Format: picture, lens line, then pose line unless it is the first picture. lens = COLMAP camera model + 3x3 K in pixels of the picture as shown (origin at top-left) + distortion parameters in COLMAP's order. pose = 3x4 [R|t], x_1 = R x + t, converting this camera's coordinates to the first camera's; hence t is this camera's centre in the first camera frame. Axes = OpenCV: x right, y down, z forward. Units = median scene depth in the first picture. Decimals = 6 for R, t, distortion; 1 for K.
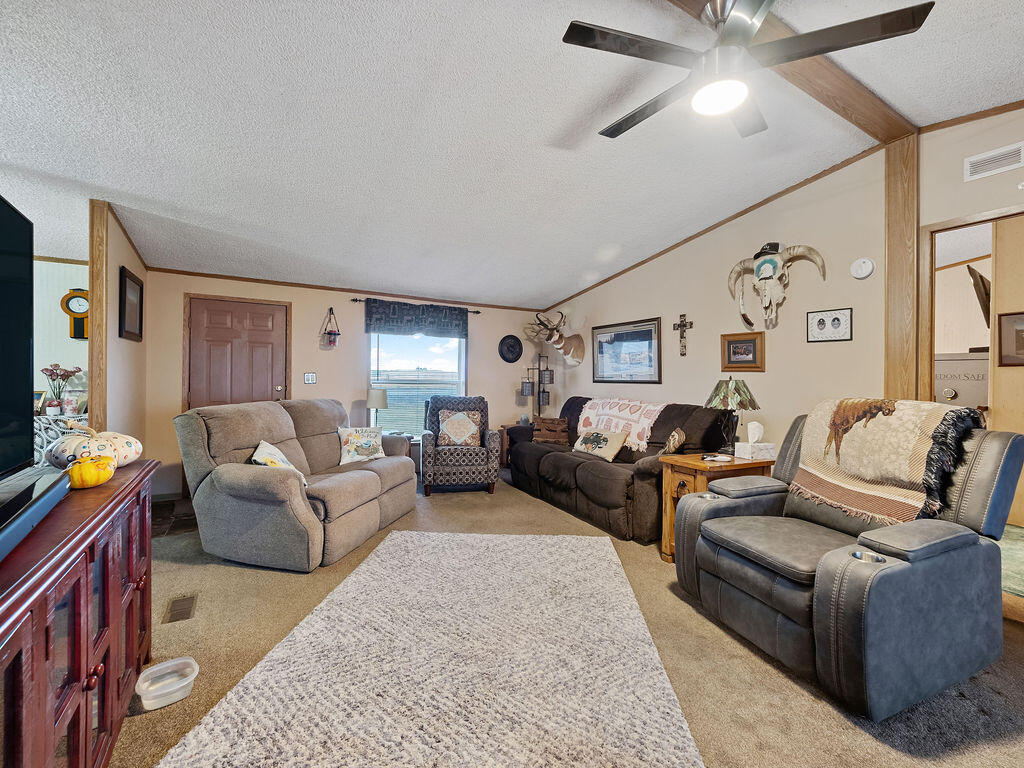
lens RADIAL K [[433.8, 0, 511.6], [0, 433.8, 380.5], [0, 0, 1]] dist [-0.001543, -0.000157]
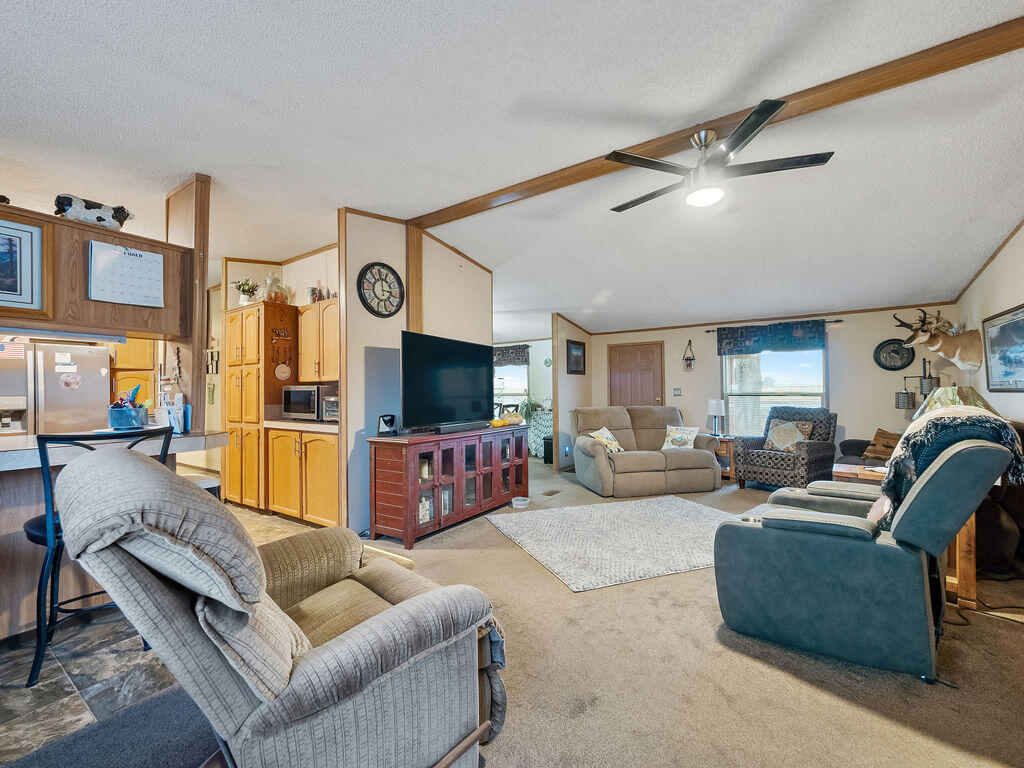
lens RADIAL K [[433.8, 0, 510.0], [0, 433.8, 385.6], [0, 0, 1]] dist [-0.001543, -0.000157]
pose [[0.421605, -0.030603, -0.906263, 0.612926], [0.008742, 0.999521, -0.029686, 0.010487], [0.906738, 0.004593, 0.421670, -0.085490]]
